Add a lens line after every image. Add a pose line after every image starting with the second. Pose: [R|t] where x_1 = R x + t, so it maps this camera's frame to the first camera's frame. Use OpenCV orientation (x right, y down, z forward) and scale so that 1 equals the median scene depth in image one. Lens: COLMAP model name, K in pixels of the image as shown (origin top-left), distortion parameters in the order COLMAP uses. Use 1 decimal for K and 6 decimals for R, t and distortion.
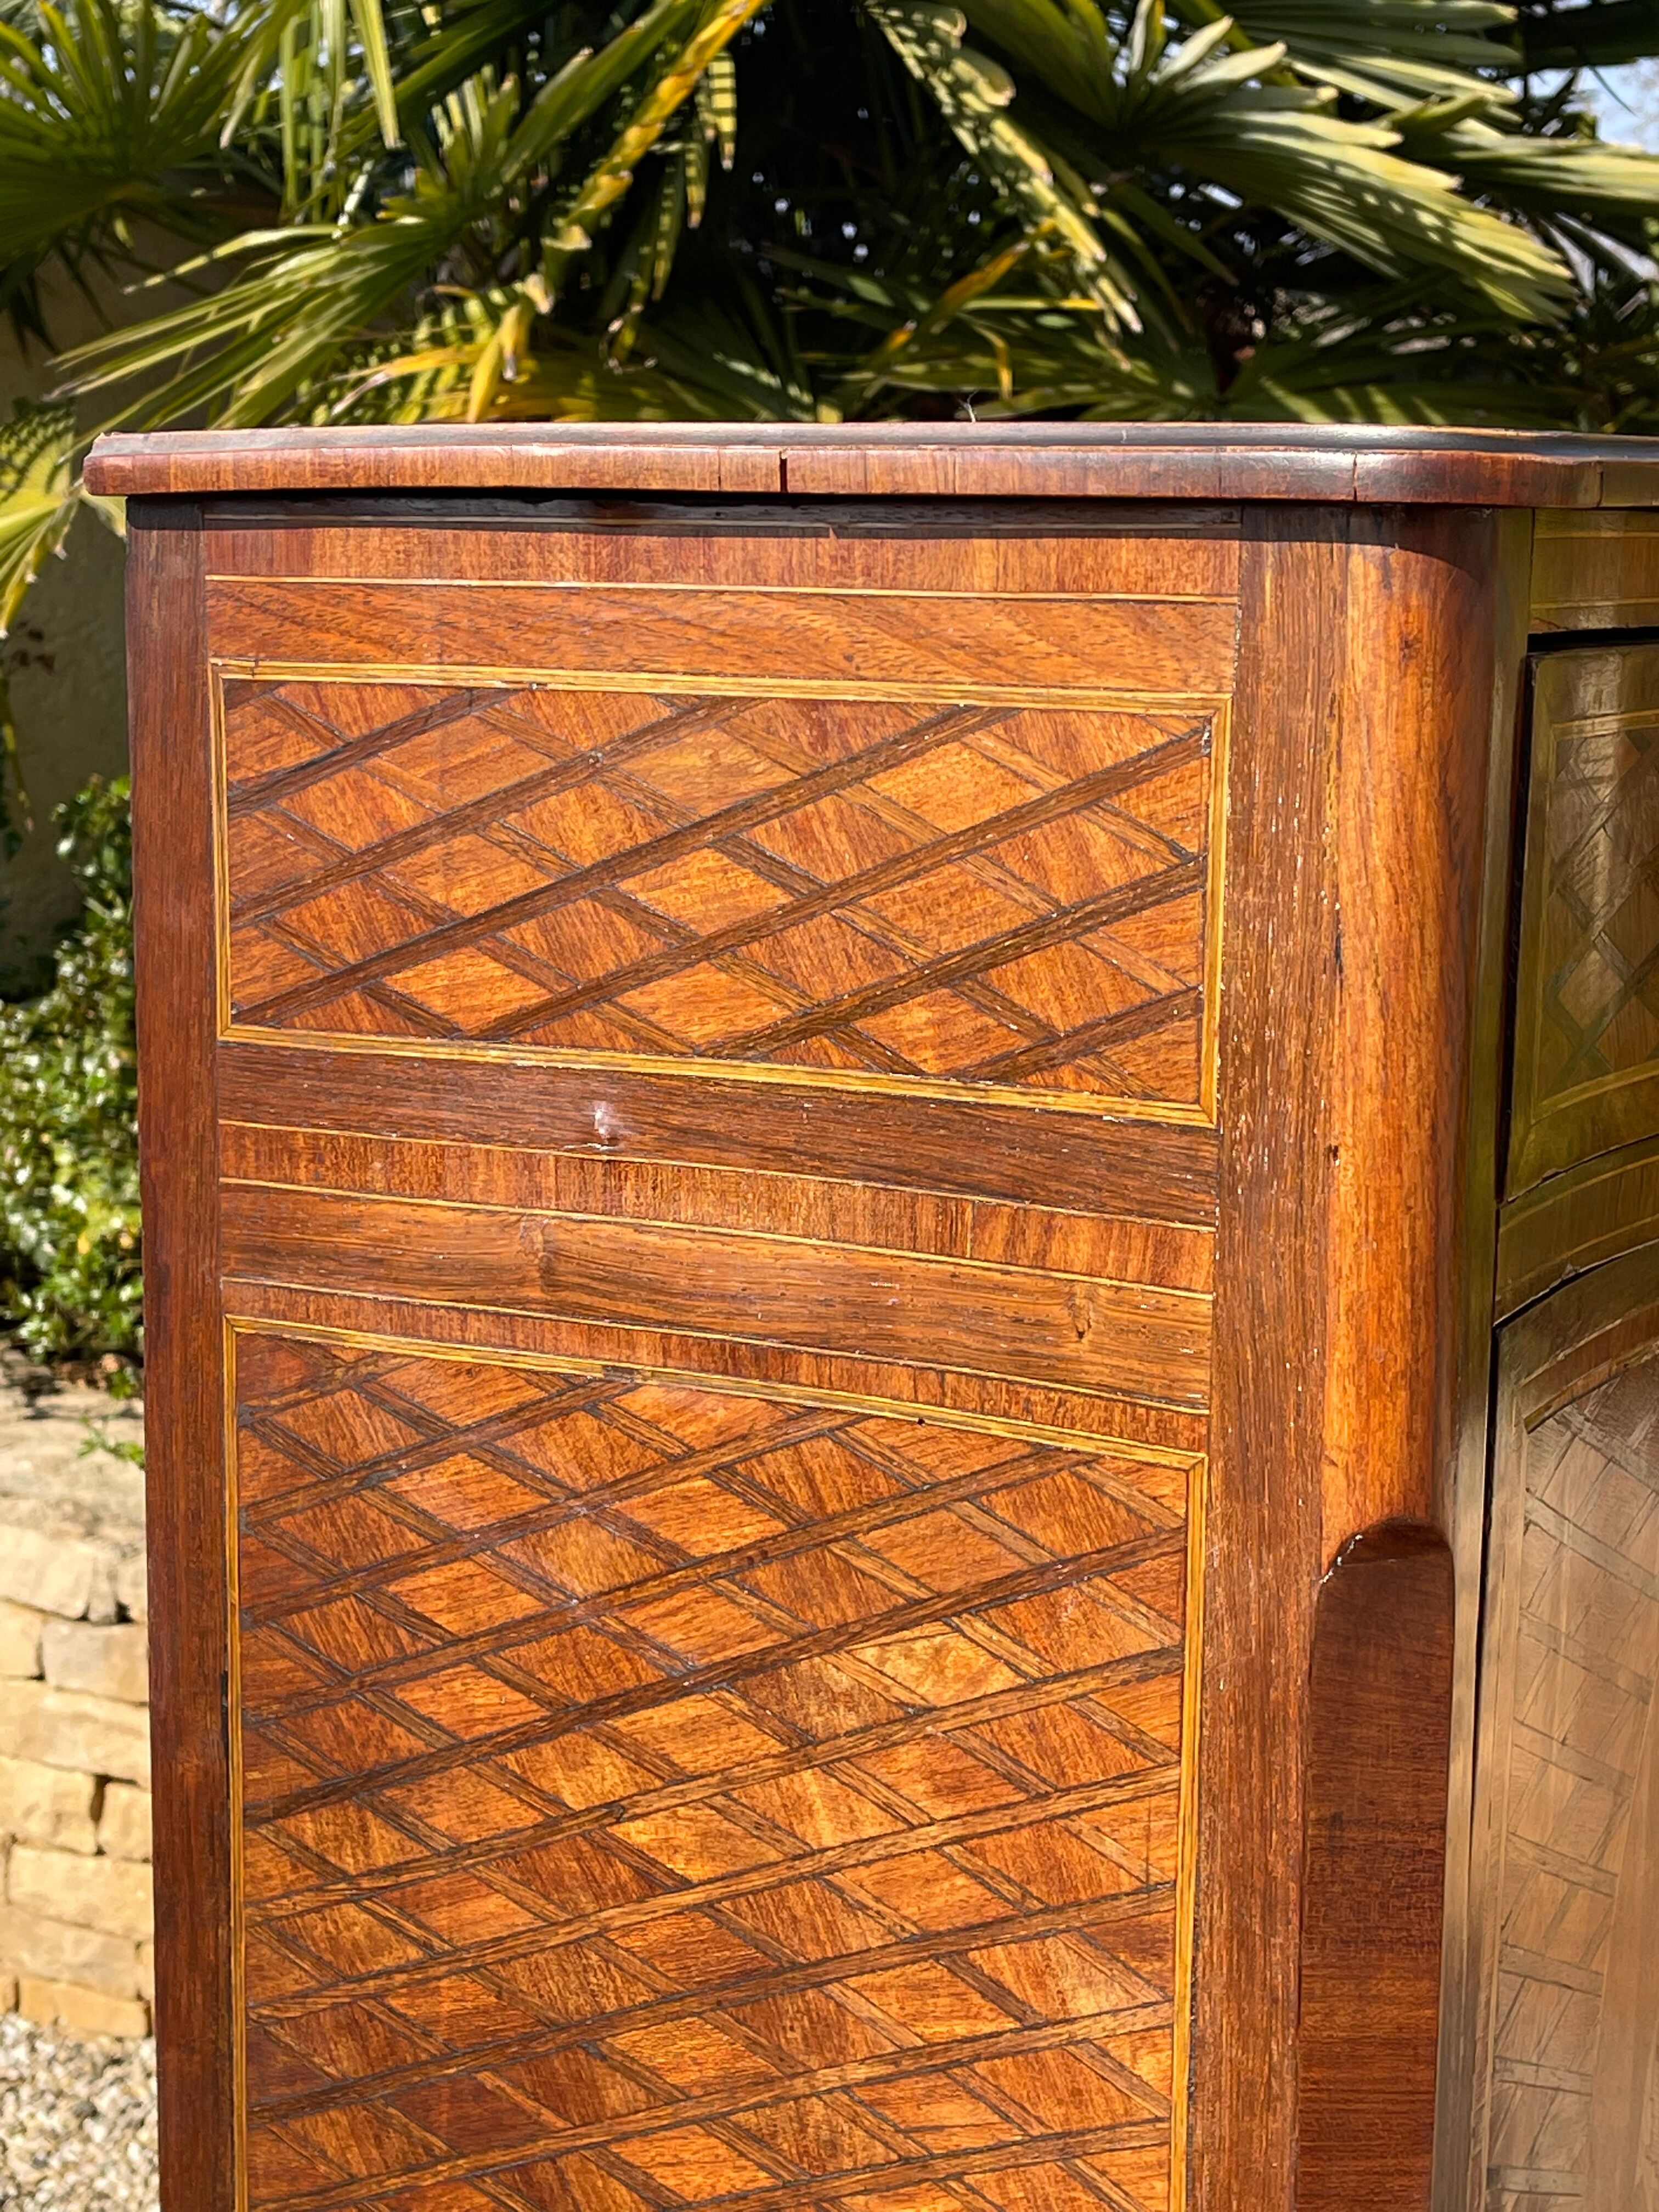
lens RADIAL K [[3617.2, 0, 835.6], [0, 3617.2, 1098.3], [0, 0, 1]] dist [0.141007, 0.000000]
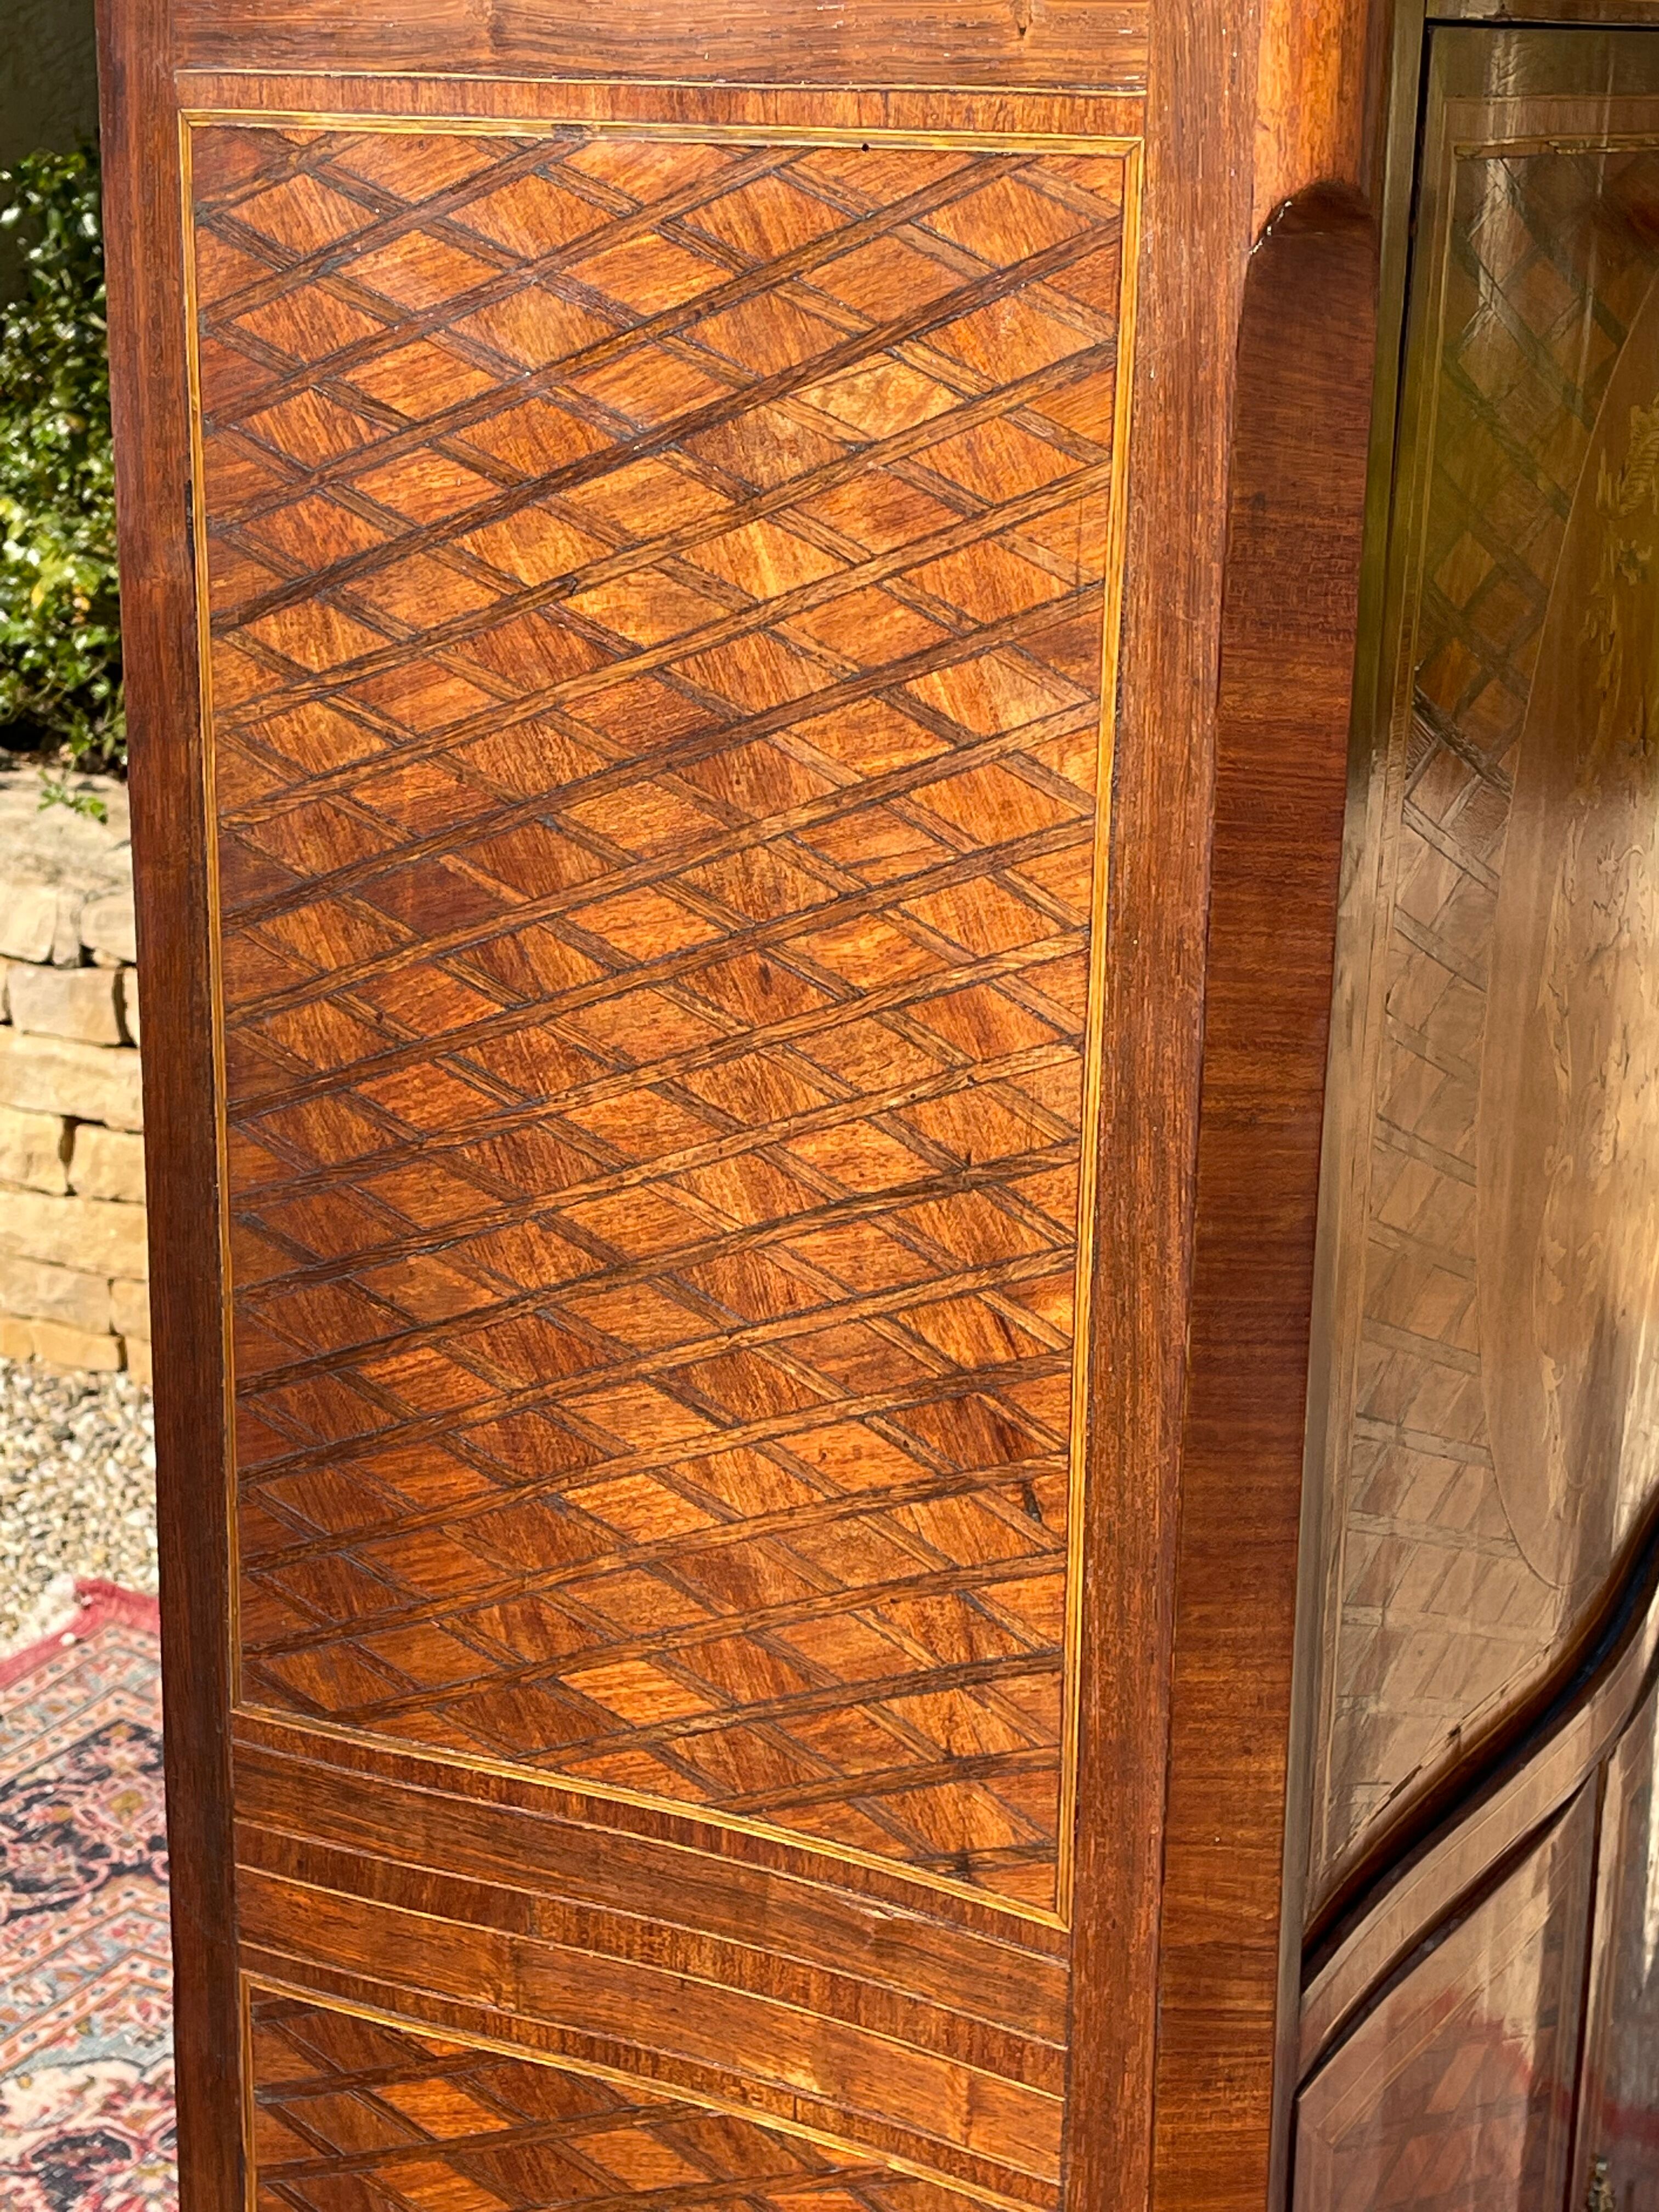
lens RADIAL K [[3617.2, 0, 822.4], [0, 3617.2, 1104.8], [0, 0, 1]] dist [0.141007, 0.000000]
pose [[0.999954, 0.004096, 0.008668, 0.003632], [-0.004944, 0.994946, 0.100292, 0.241693], [-0.008213, -0.100330, 0.994920, -0.048314]]
